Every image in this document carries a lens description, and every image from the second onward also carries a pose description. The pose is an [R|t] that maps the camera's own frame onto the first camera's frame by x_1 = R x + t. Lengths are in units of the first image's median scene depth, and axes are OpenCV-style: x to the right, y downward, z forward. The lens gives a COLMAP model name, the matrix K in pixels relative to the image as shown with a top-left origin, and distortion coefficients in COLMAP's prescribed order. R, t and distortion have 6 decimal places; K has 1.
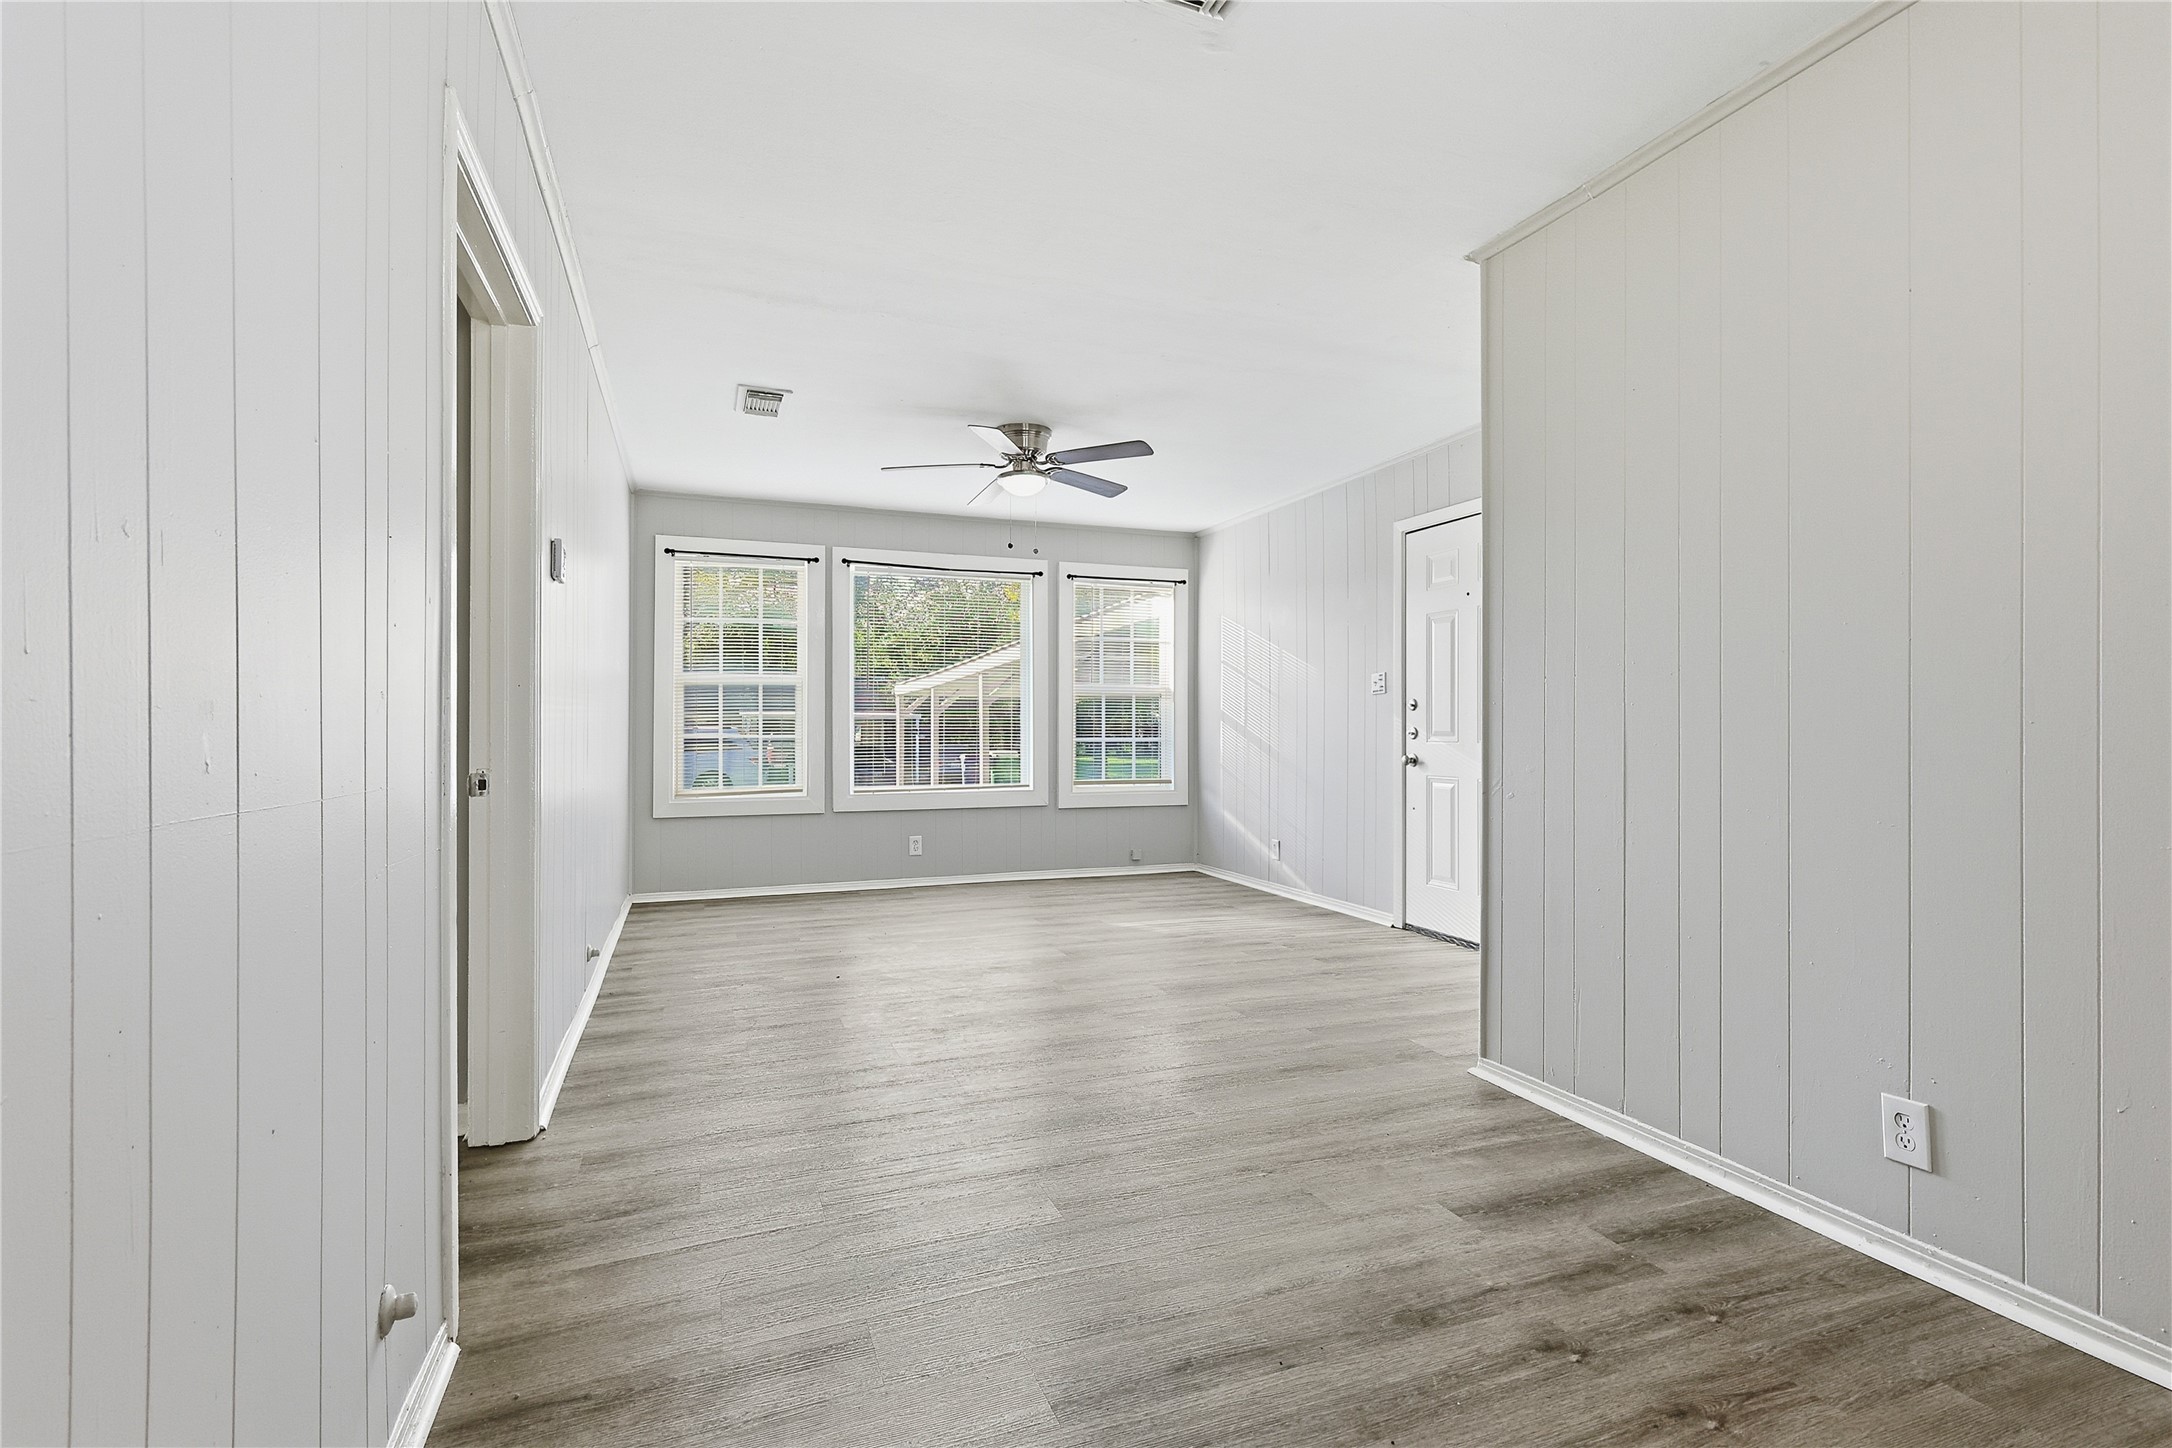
lens RADIAL K [[1009.3, 0, 1098.7], [0, 1009.3, 726.3], [0, 0, 1]] dist [0.002723, 0.000822]
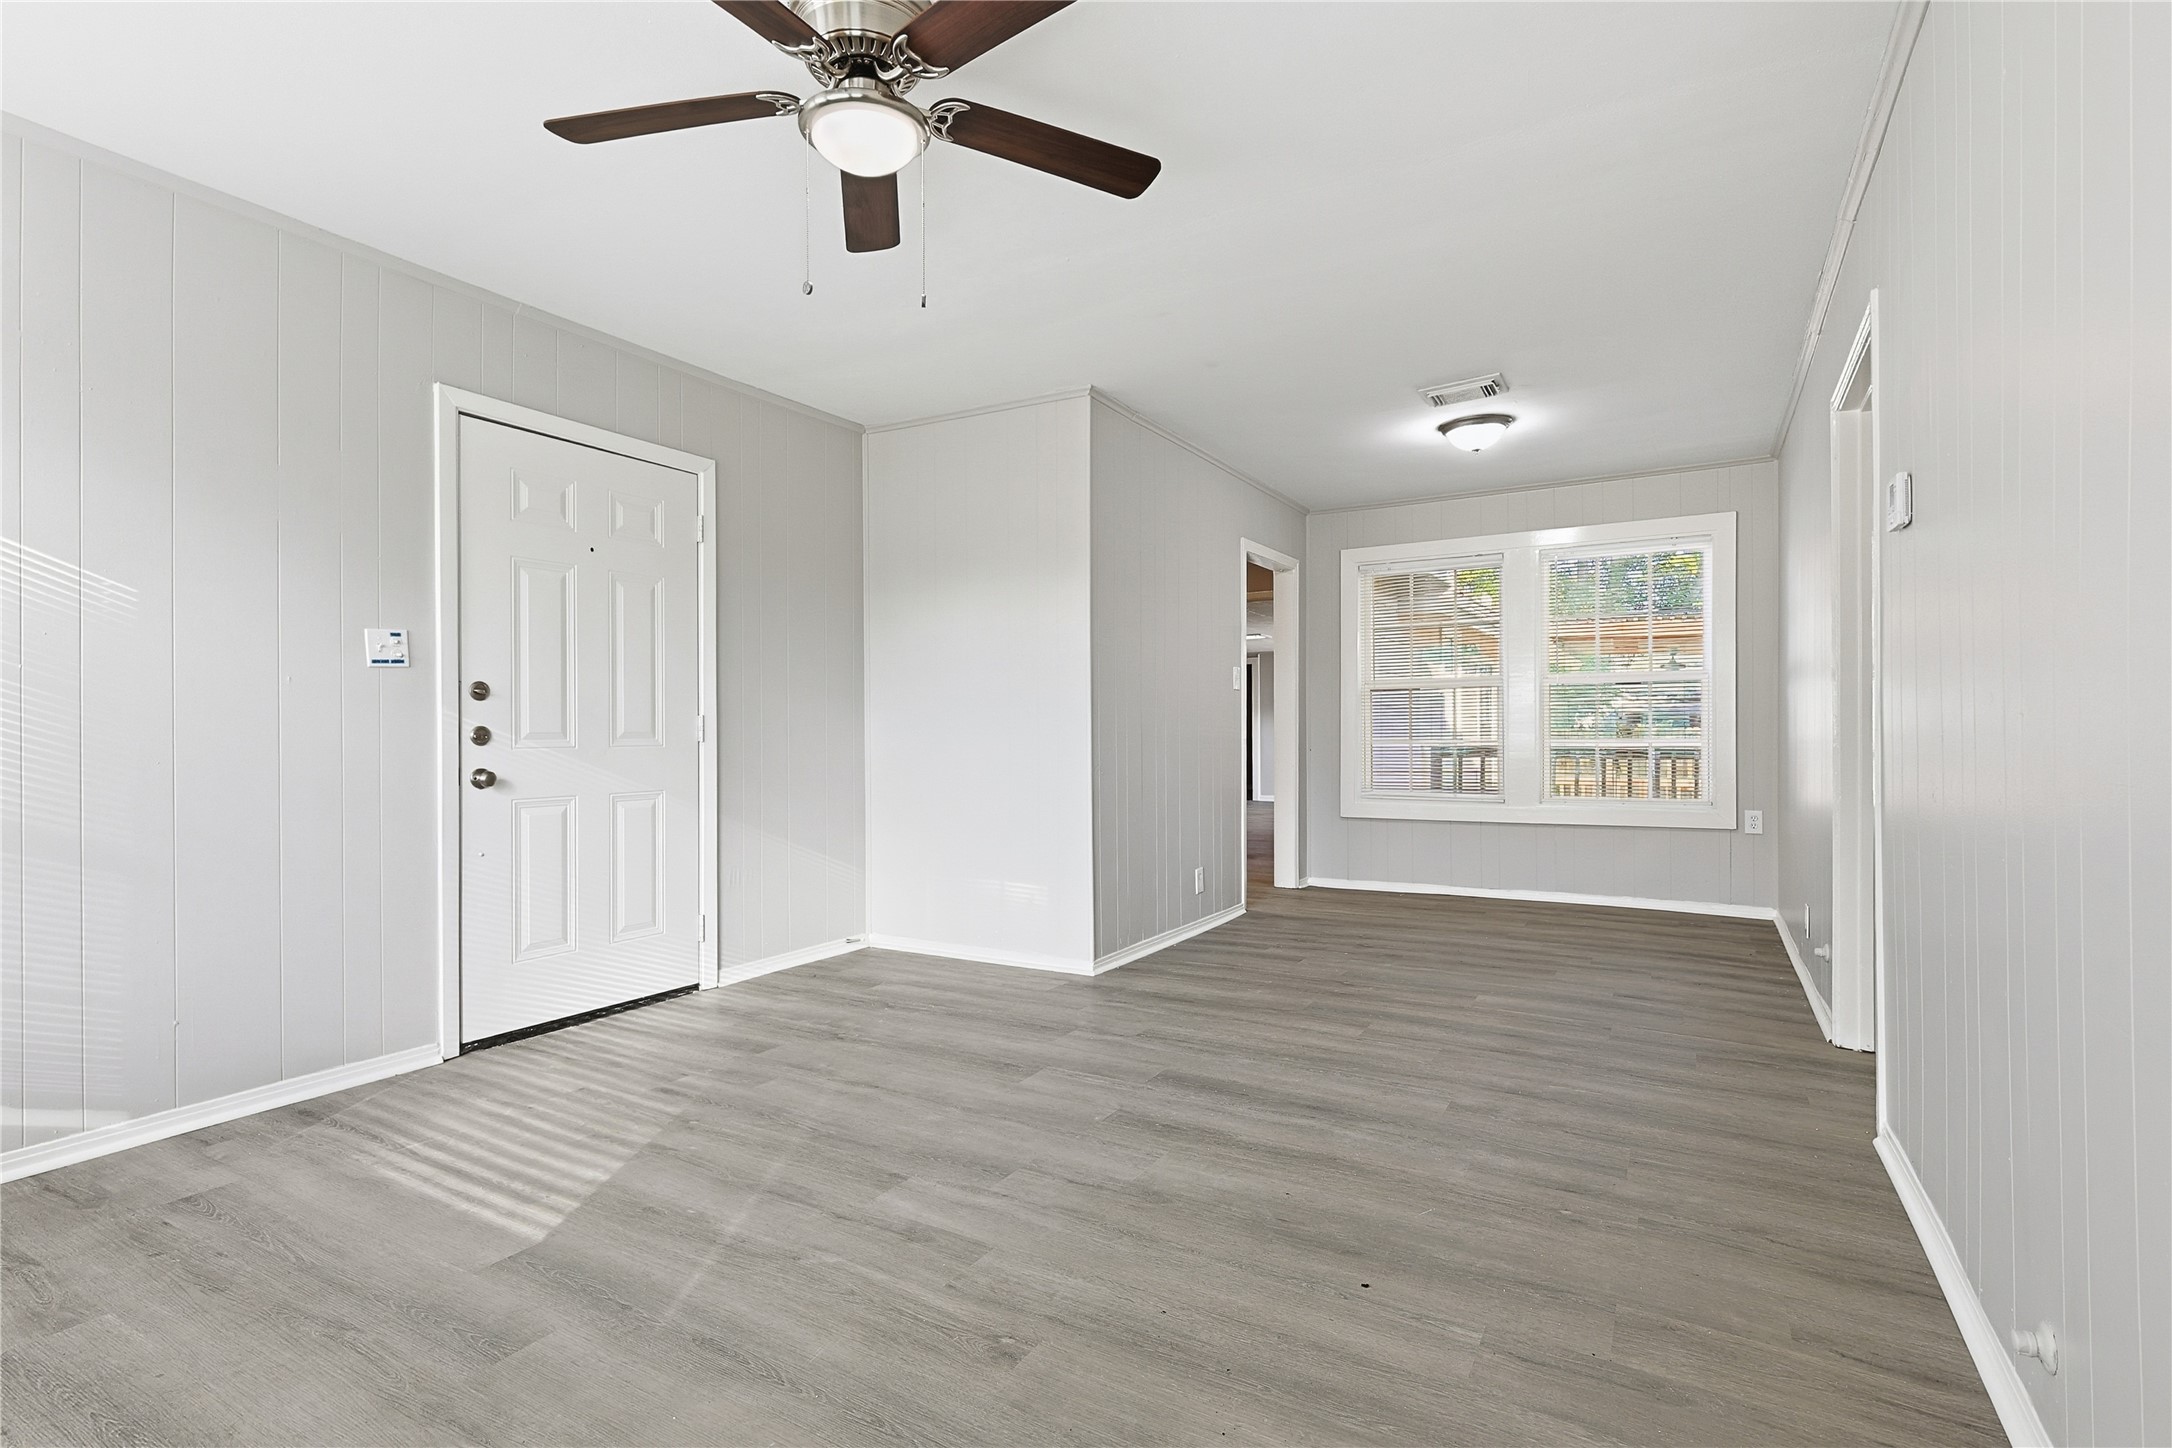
lens RADIAL K [[1009.3, 0, 1100.2], [0, 1009.3, 736.6], [0, 0, 1]] dist [0.002723, 0.000822]
pose [[-0.614926, 0.002413, 0.788581, -0.548238], [0.002923, 0.999995, -0.000780, 0.011191], [-0.788579, 0.001825, -0.614931, 1.388245]]
